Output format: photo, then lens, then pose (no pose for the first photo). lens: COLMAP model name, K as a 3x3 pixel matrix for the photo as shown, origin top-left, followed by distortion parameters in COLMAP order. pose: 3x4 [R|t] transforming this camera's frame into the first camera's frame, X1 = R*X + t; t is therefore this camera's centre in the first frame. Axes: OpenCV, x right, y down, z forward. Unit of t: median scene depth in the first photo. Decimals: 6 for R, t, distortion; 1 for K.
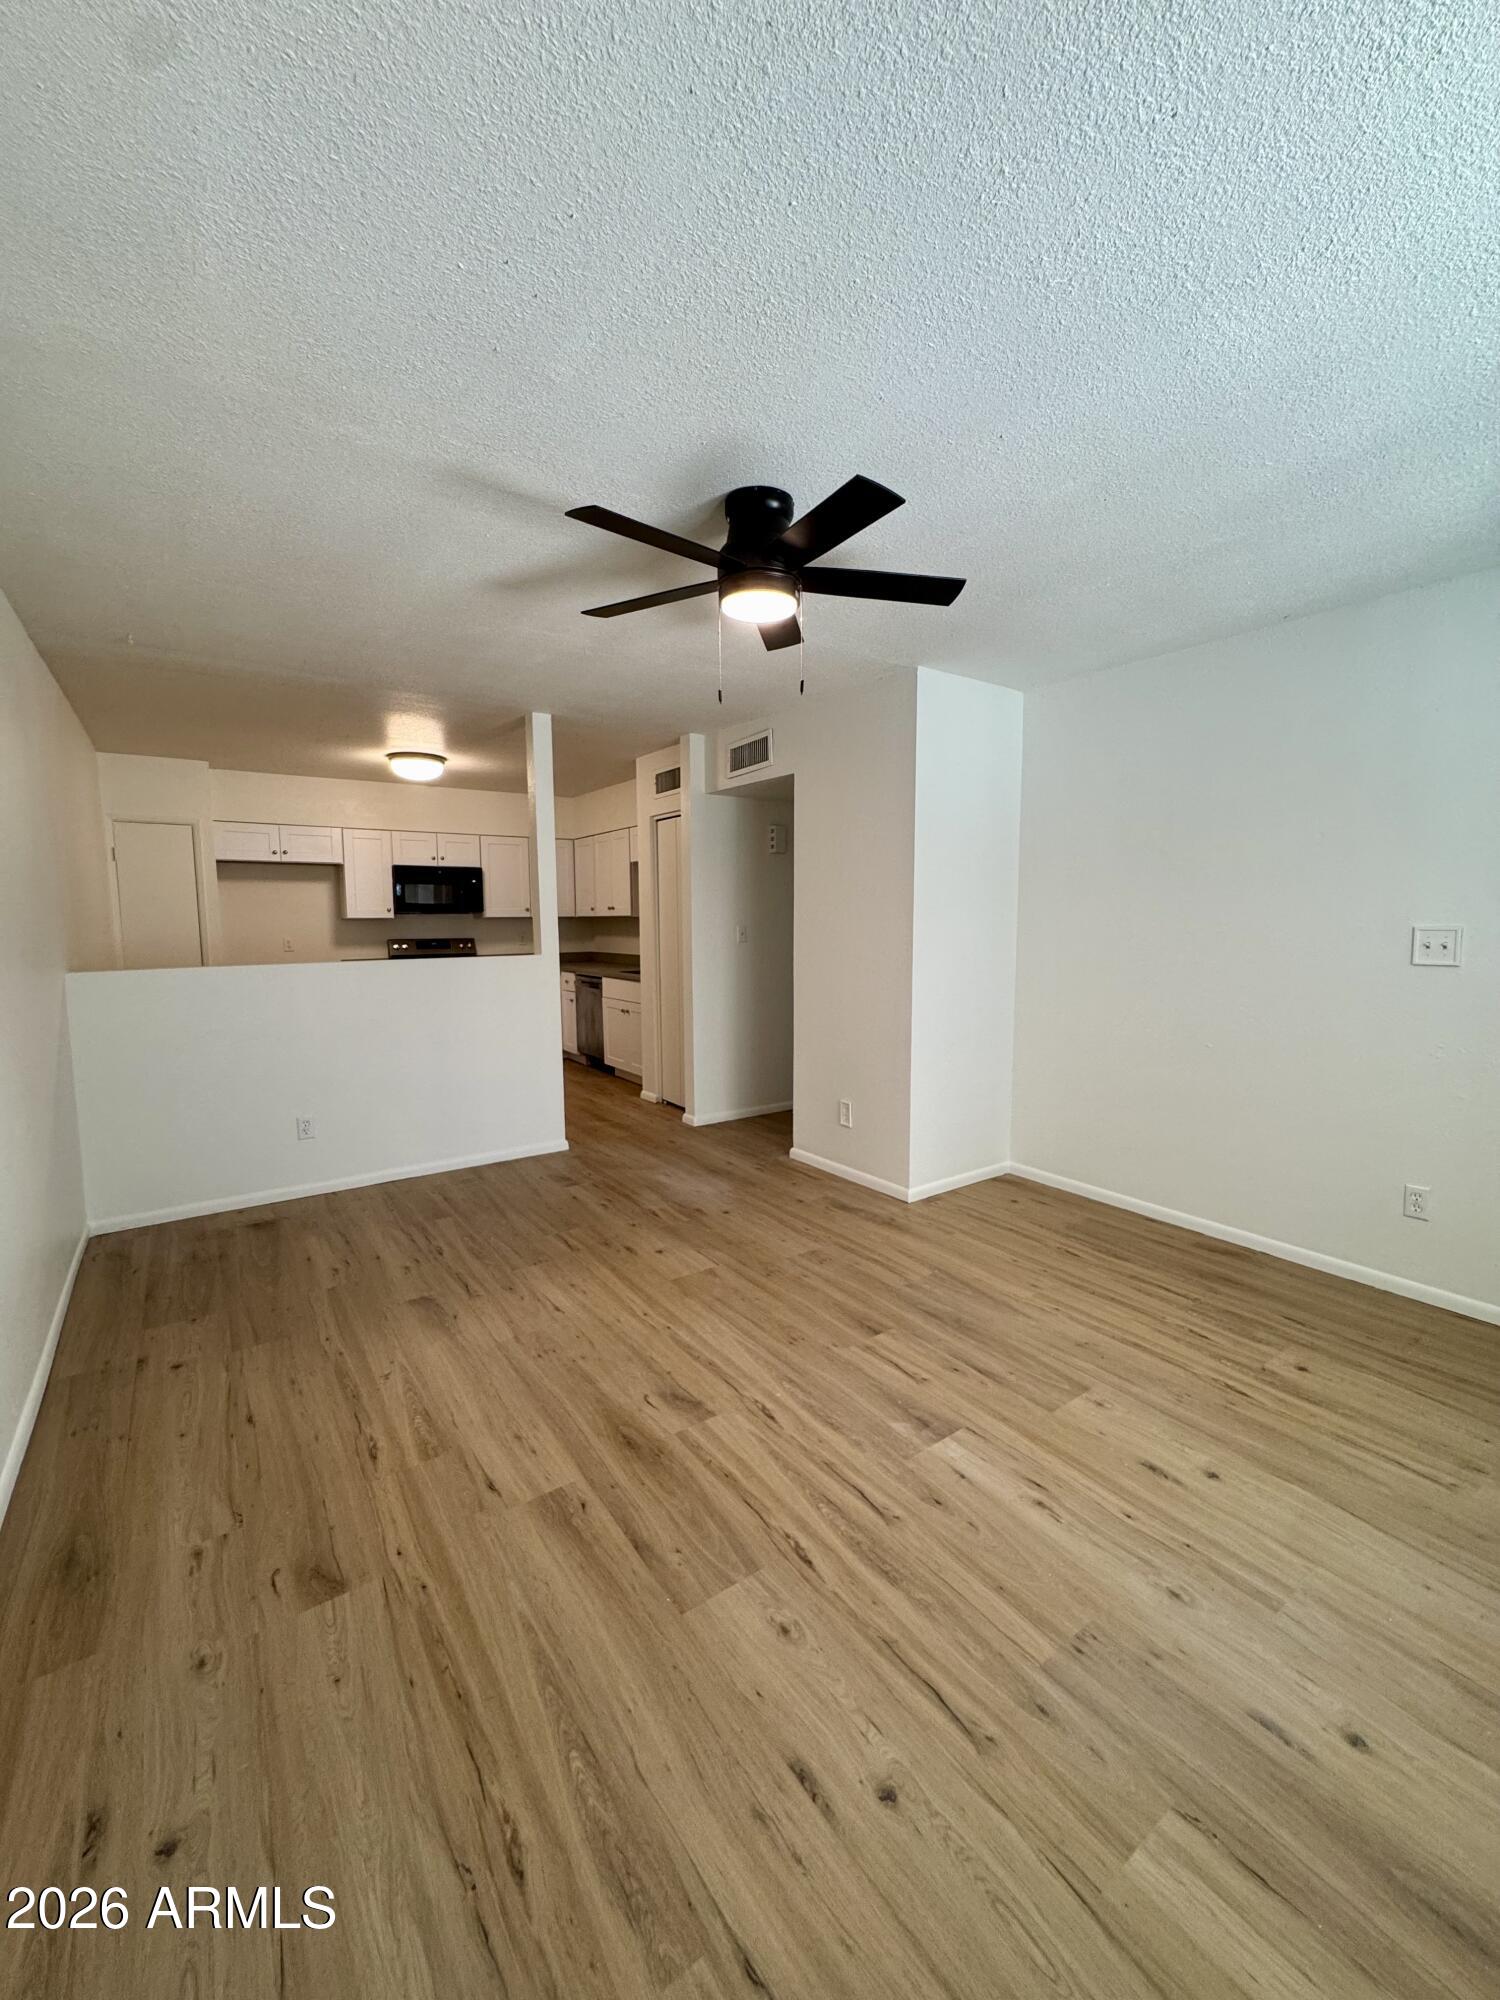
lens RADIAL K [[794.5, 0, 744.6], [0, 794.5, 991.4], [0, 0, 1]] dist [-0.003414, -0.000346]
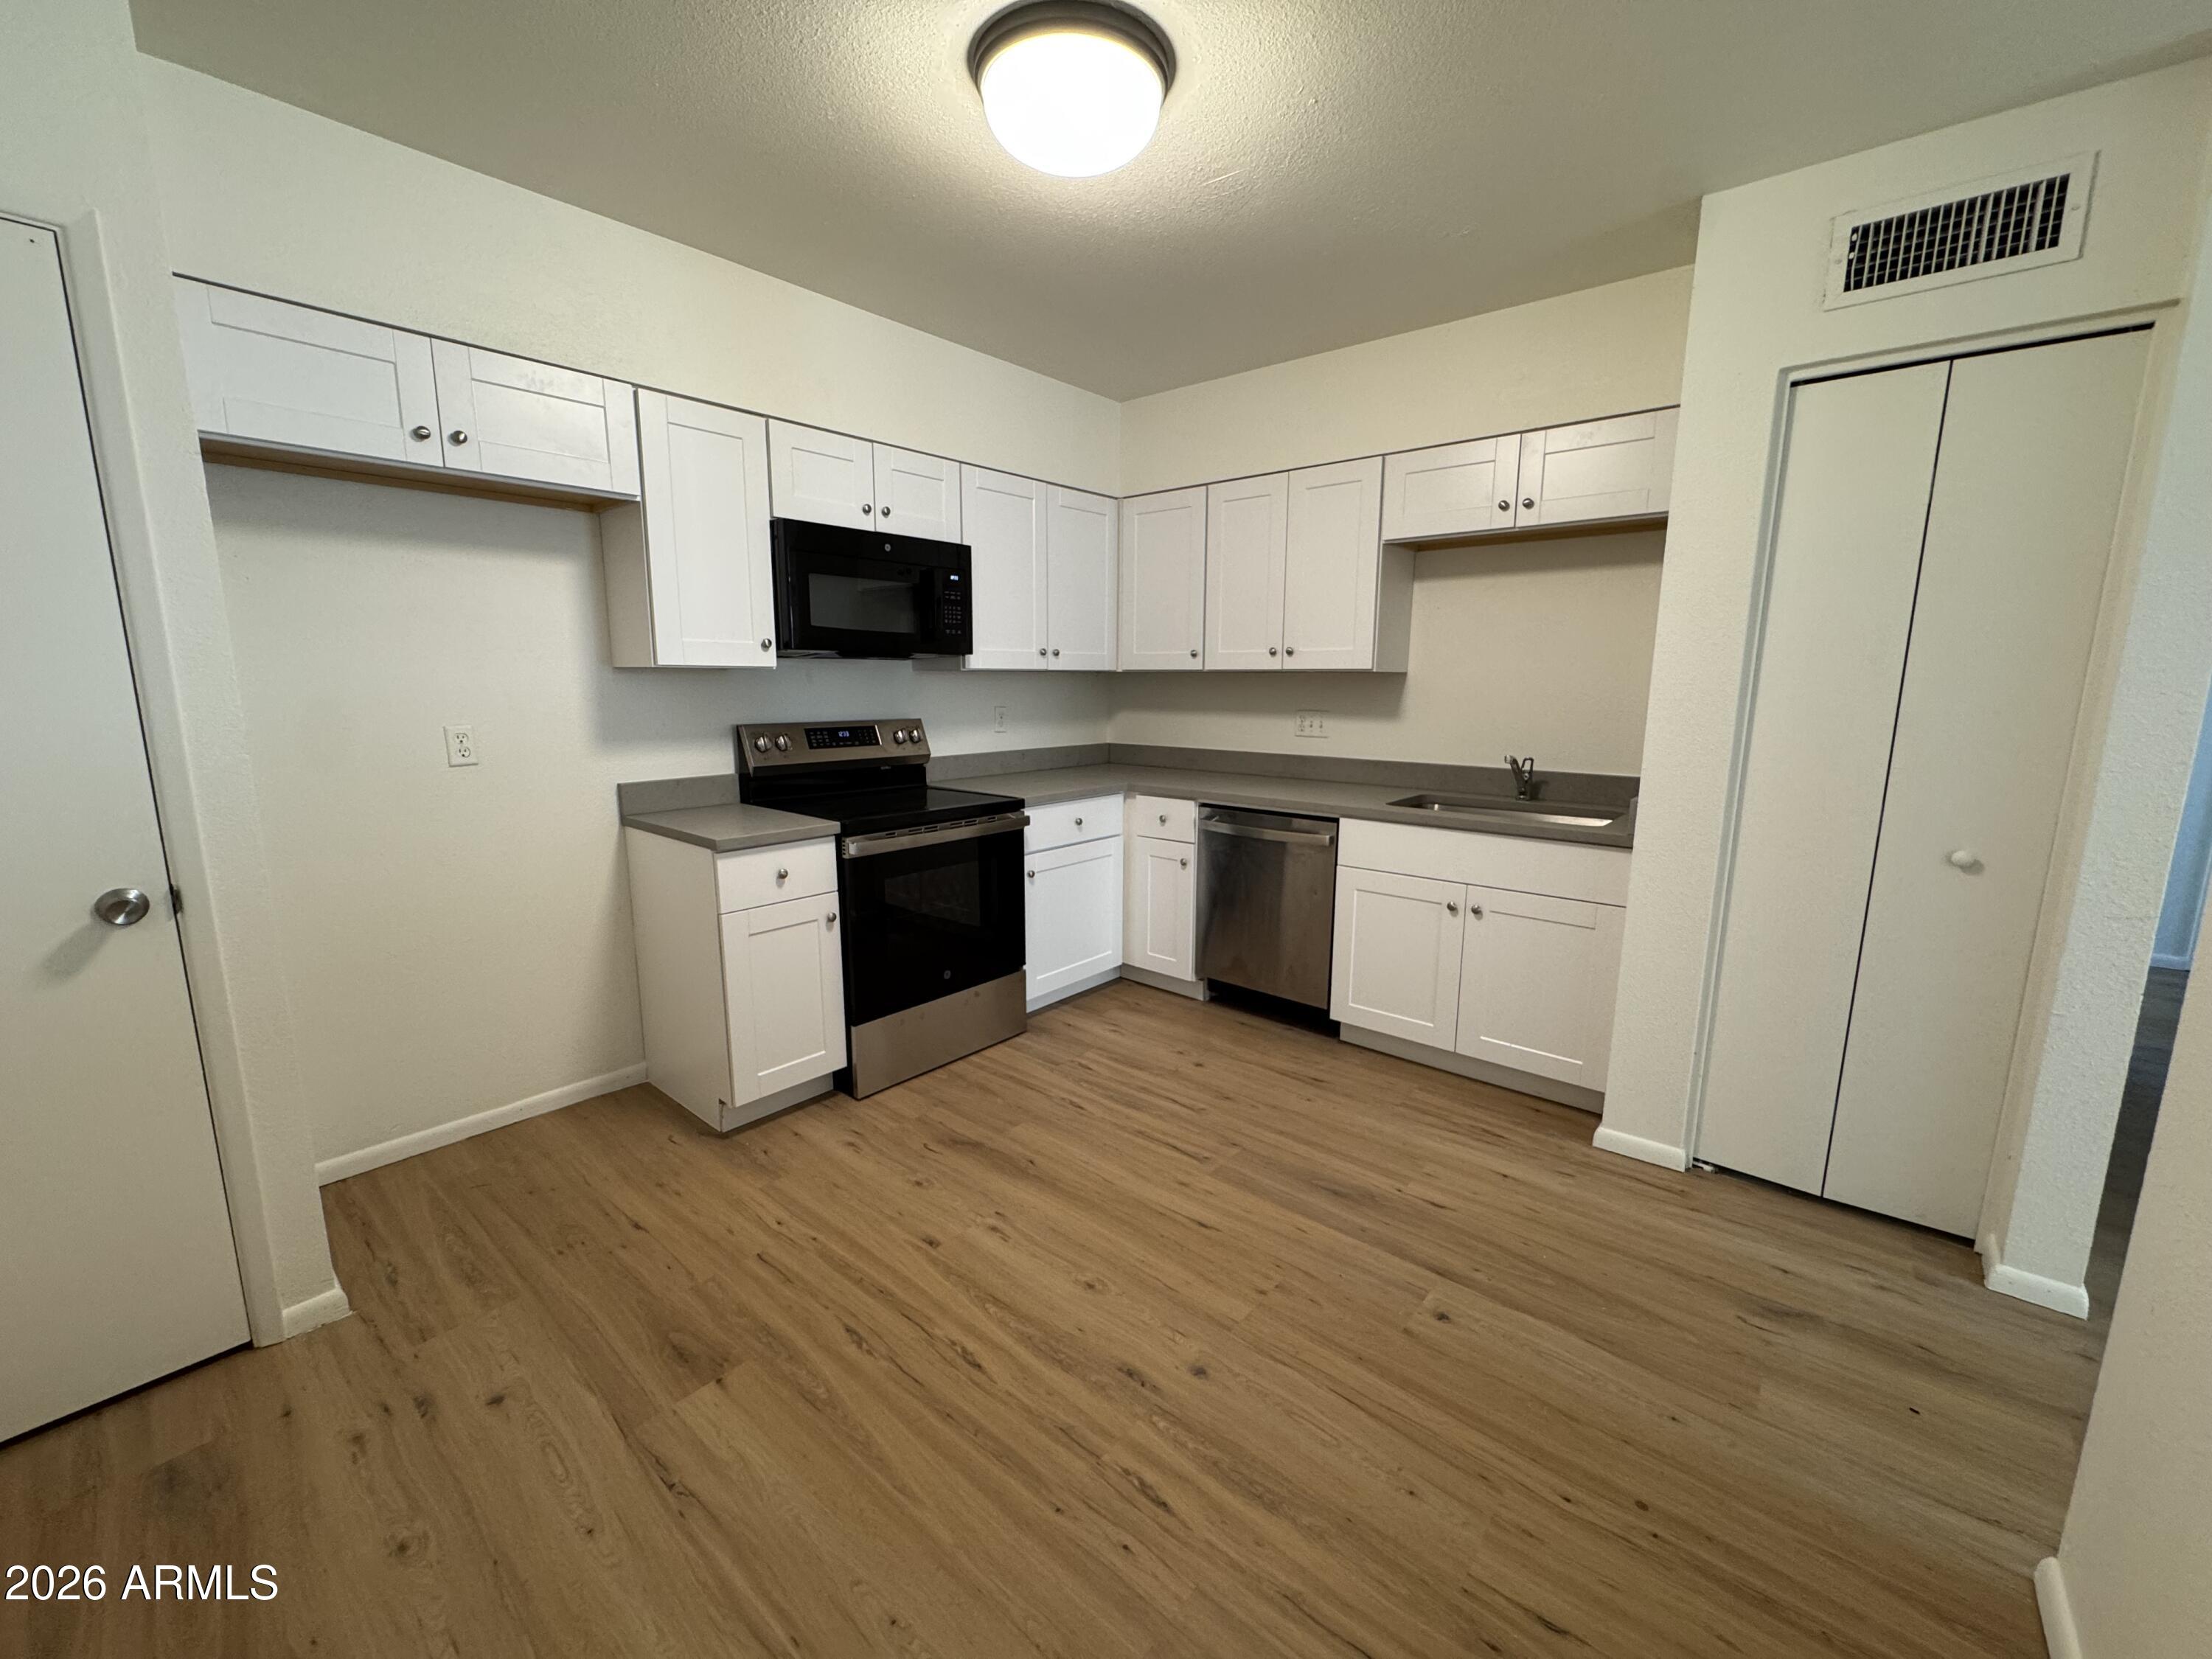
lens RADIAL K [[878.7, 0, 1116.4], [0, 878.7, 839.2], [0, 0, 1]] dist [-0.003414, -0.000346]
pose [[0.964976, -0.037520, 0.259642, -0.214464], [0.012863, 0.995296, 0.096021, -0.027584], [-0.262023, -0.089318, 0.960919, 0.305068]]
